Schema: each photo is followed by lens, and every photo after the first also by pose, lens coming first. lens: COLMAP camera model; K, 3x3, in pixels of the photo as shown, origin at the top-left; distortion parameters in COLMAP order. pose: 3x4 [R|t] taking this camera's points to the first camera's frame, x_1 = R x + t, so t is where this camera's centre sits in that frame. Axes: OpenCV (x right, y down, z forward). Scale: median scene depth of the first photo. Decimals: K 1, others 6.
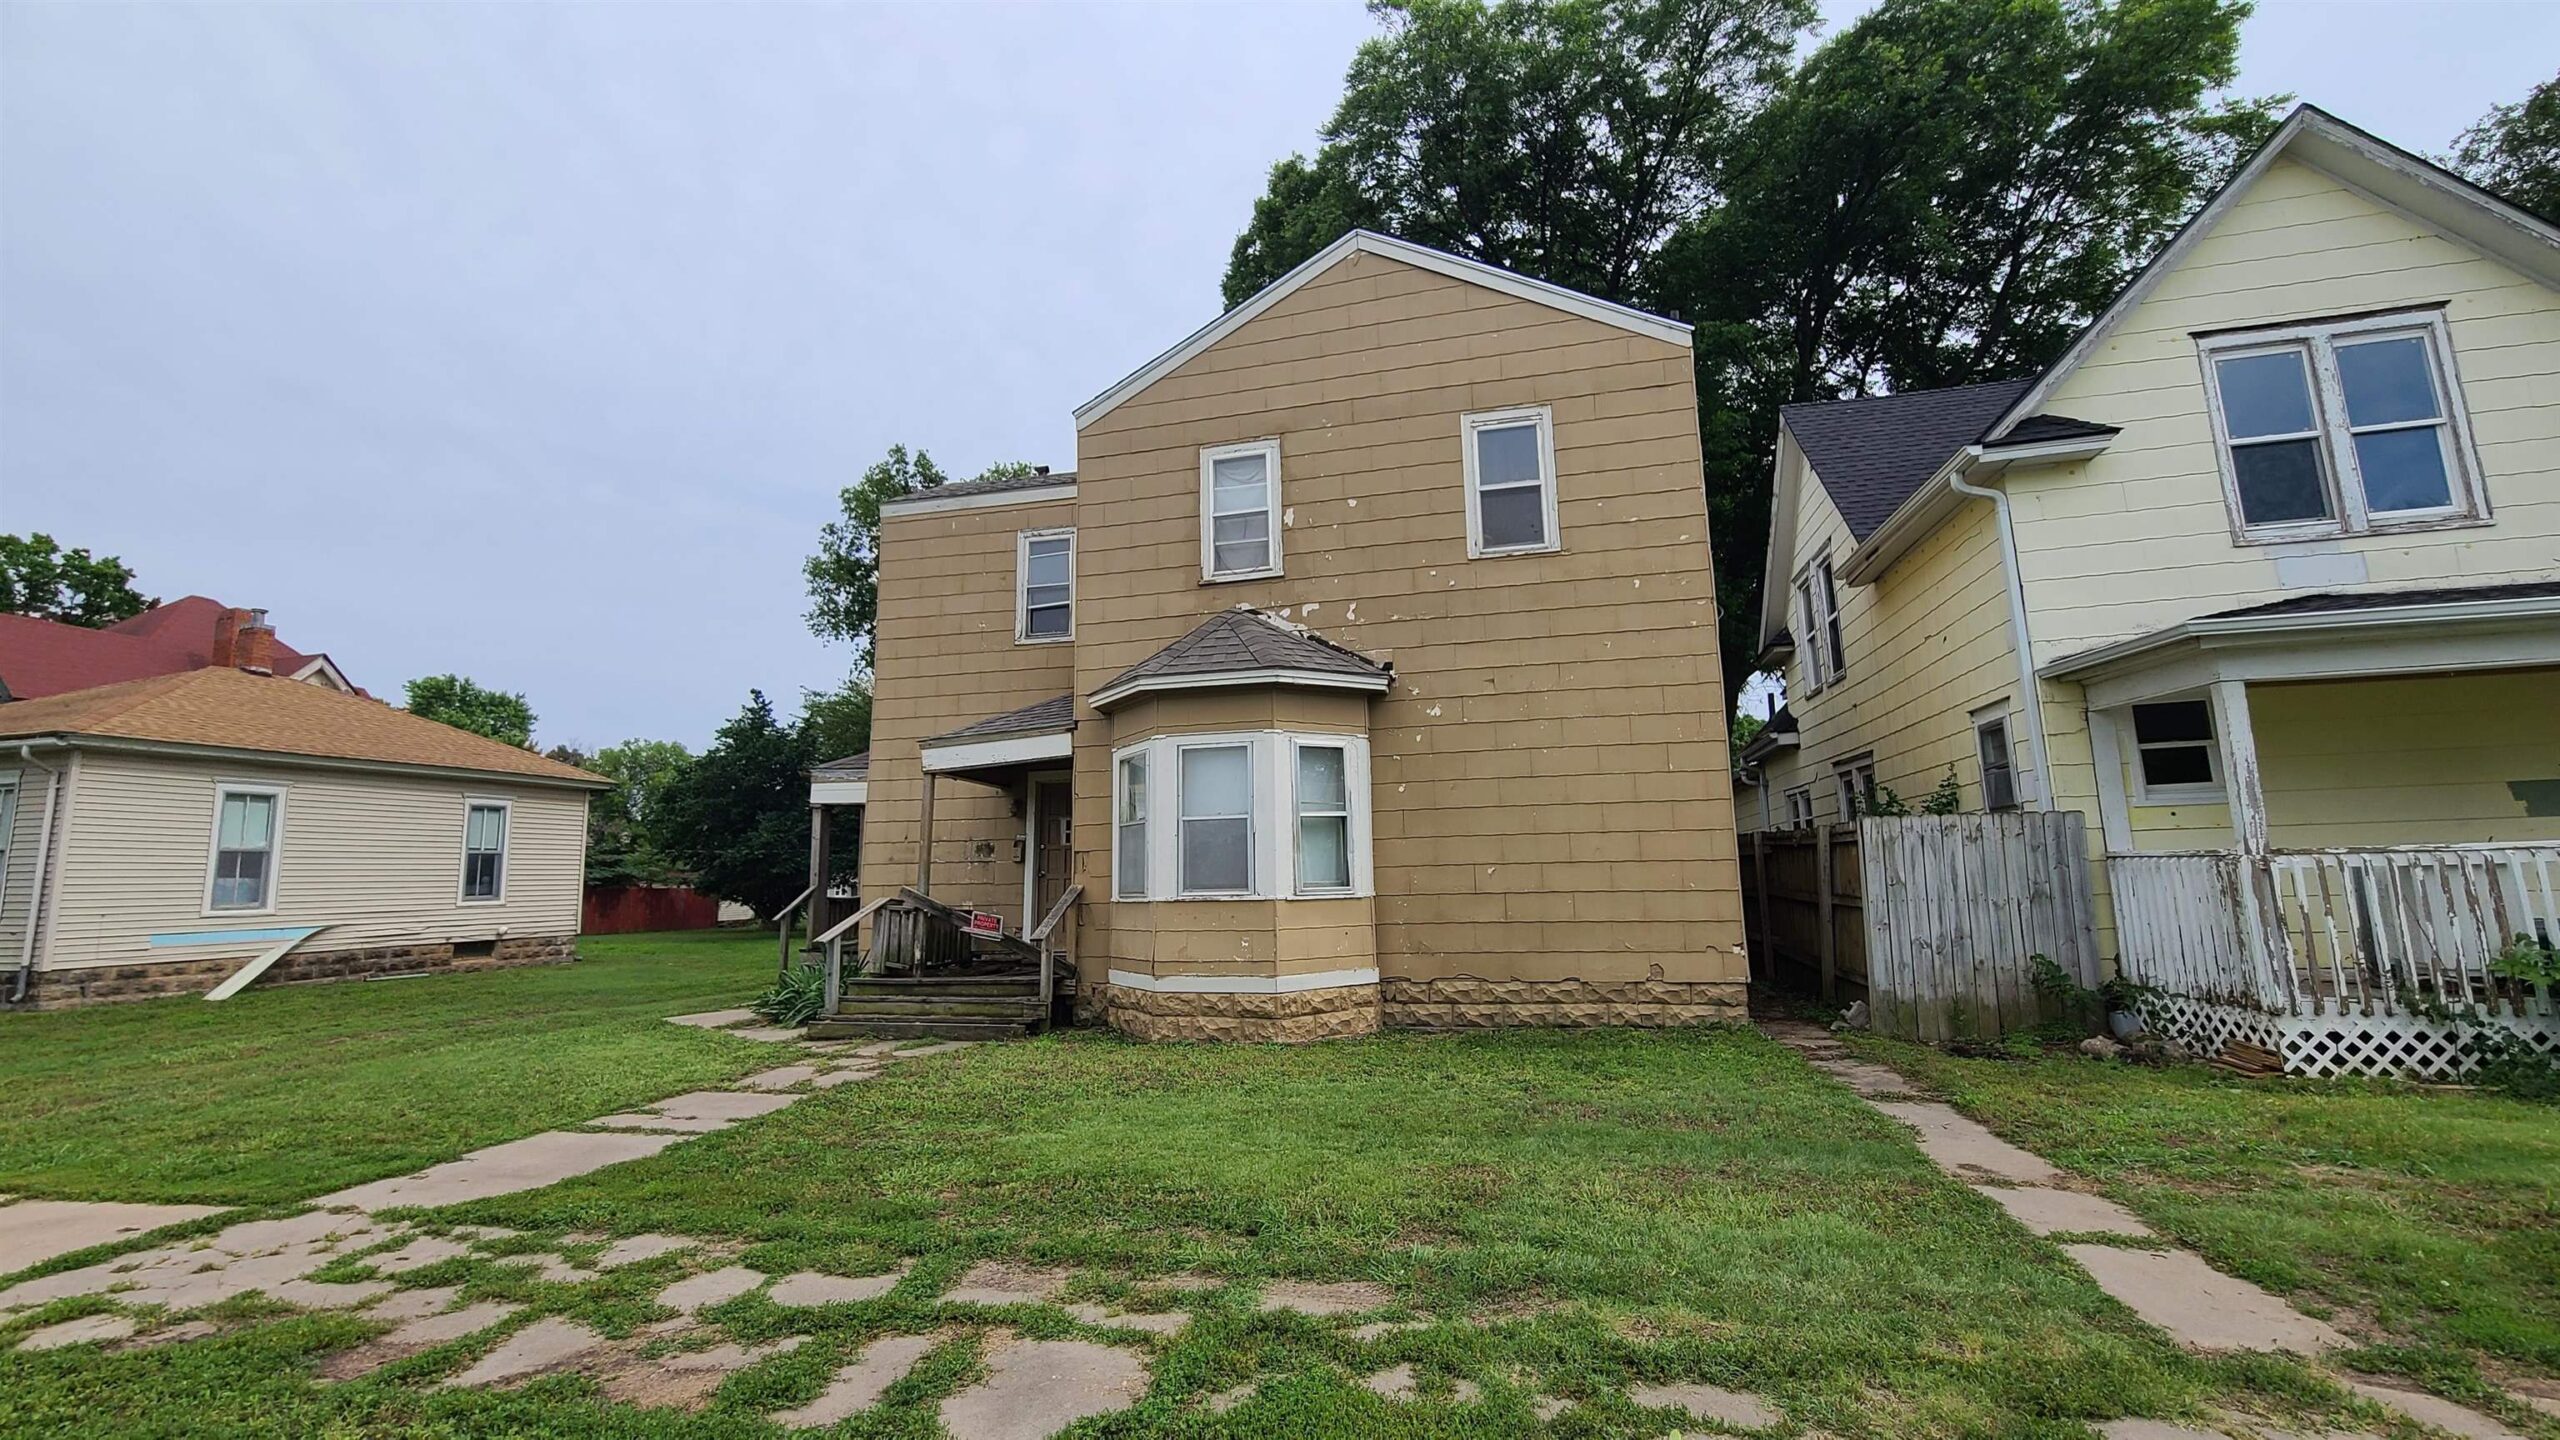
lens RADIAL K [[1061.6, 0, 1266.3], [0, 1061.6, 728.6], [0, 0, 1]] dist [0.003607, 0.000547]
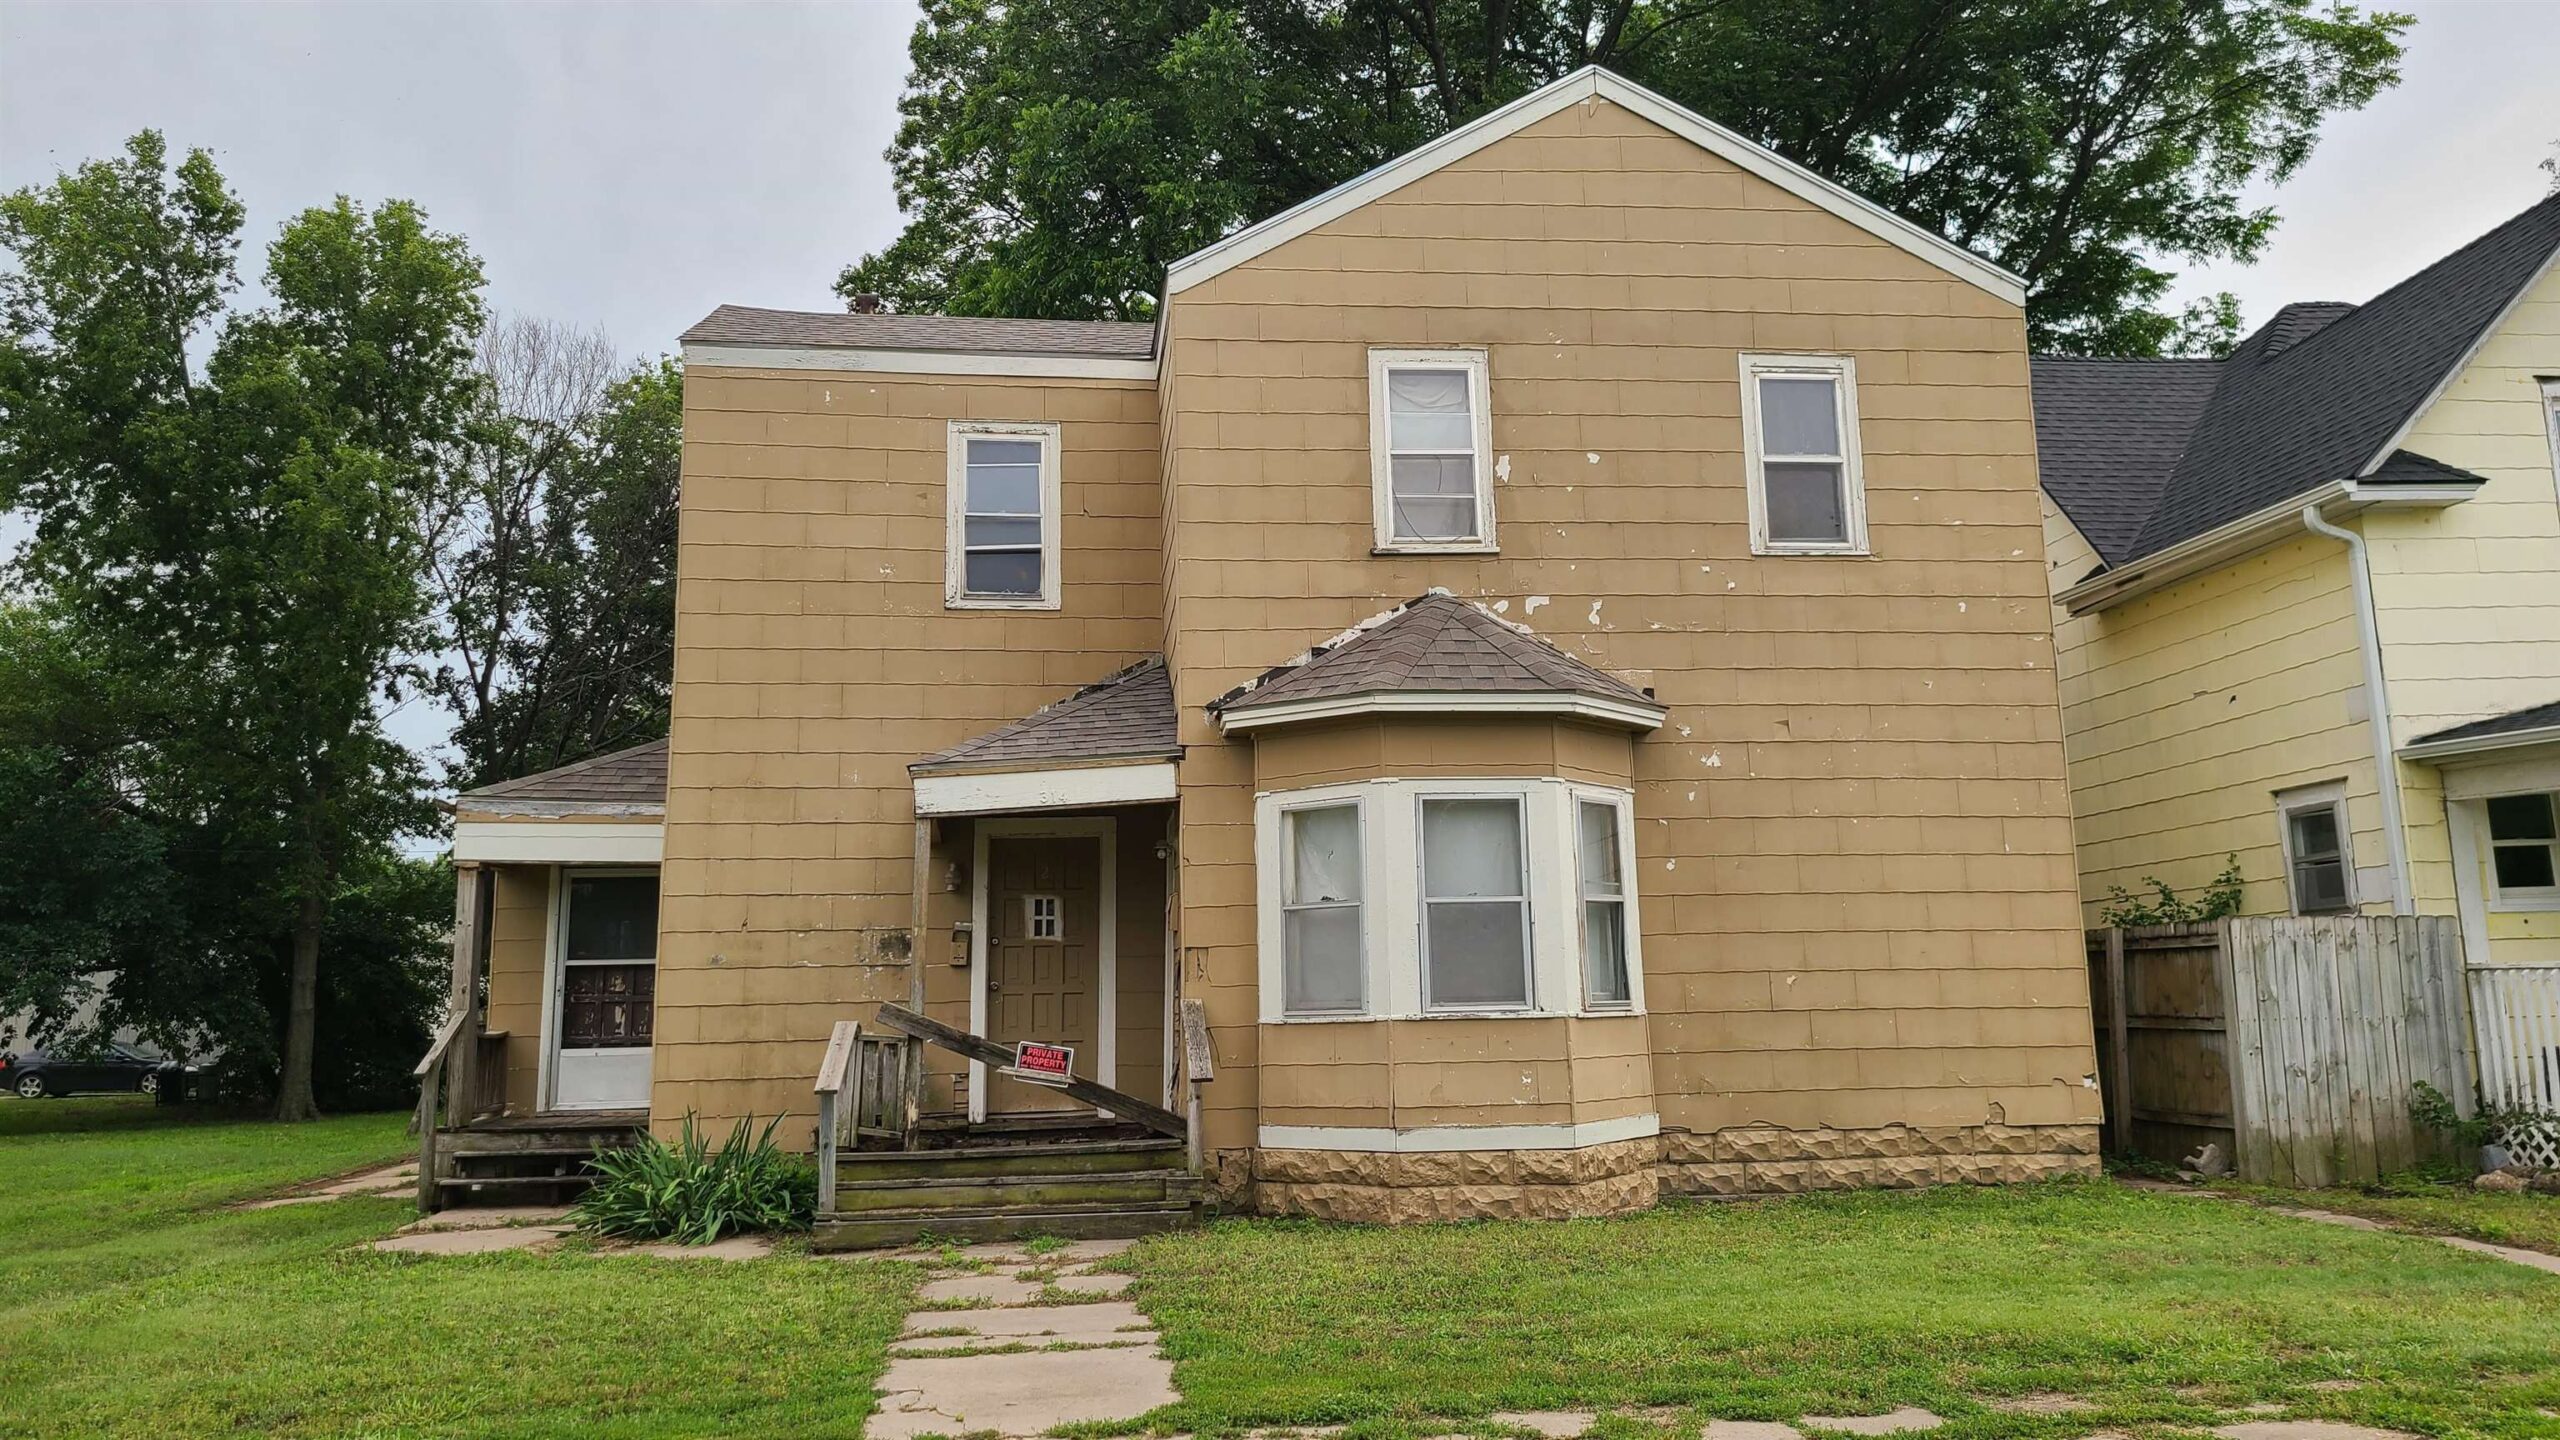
lens RADIAL K [[1952.3, 0, 1282.4], [0, 1952.3, 707.6], [0, 0, 1]] dist [0.048773, -0.010717]
pose [[0.933600, 0.056255, 0.353872, -0.604757], [-0.049162, 0.998369, -0.029007, 0.001095], [-0.354927, 0.009684, 0.934844, -0.151054]]
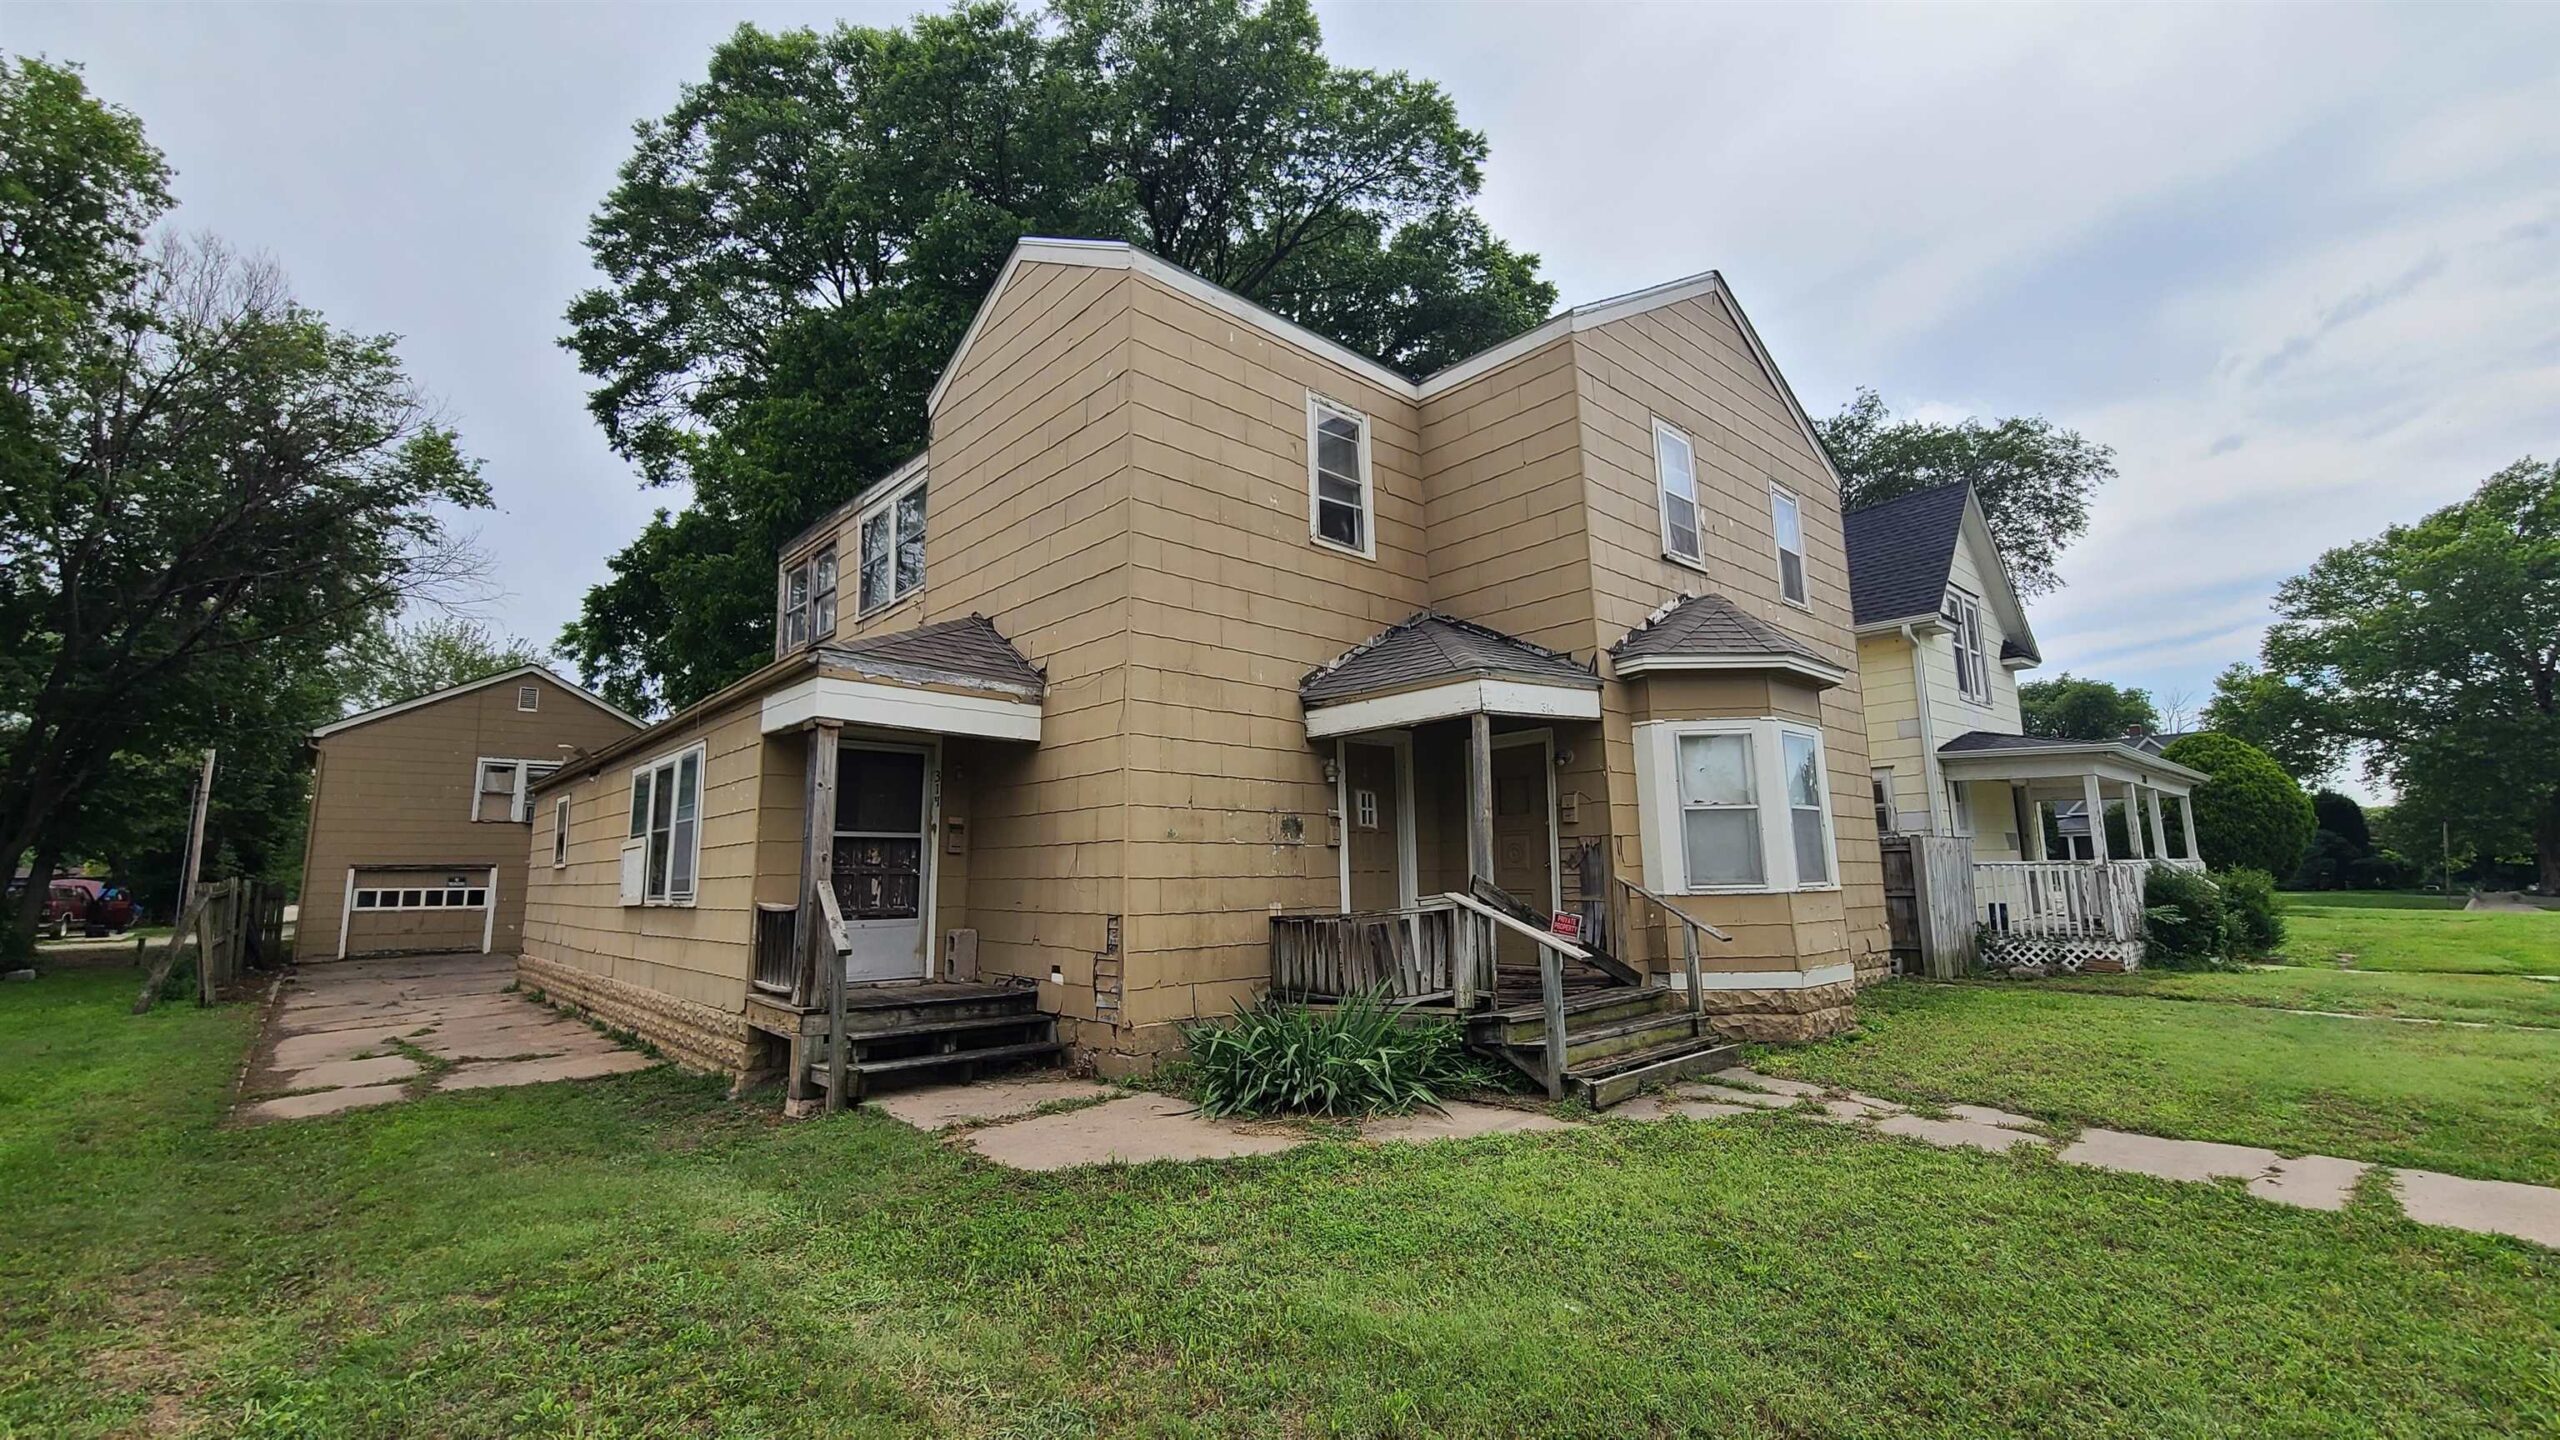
lens RADIAL K [[1061.6, 0, 1274.5], [0, 1061.6, 725.1], [0, 0, 1]] dist [0.003607, 0.000547]
pose [[0.549001, 0.130576, 0.825559, -1.108433], [-0.113501, 0.990219, -0.081141, 0.138854], [-0.828079, -0.049155, 0.558452, 0.828128]]
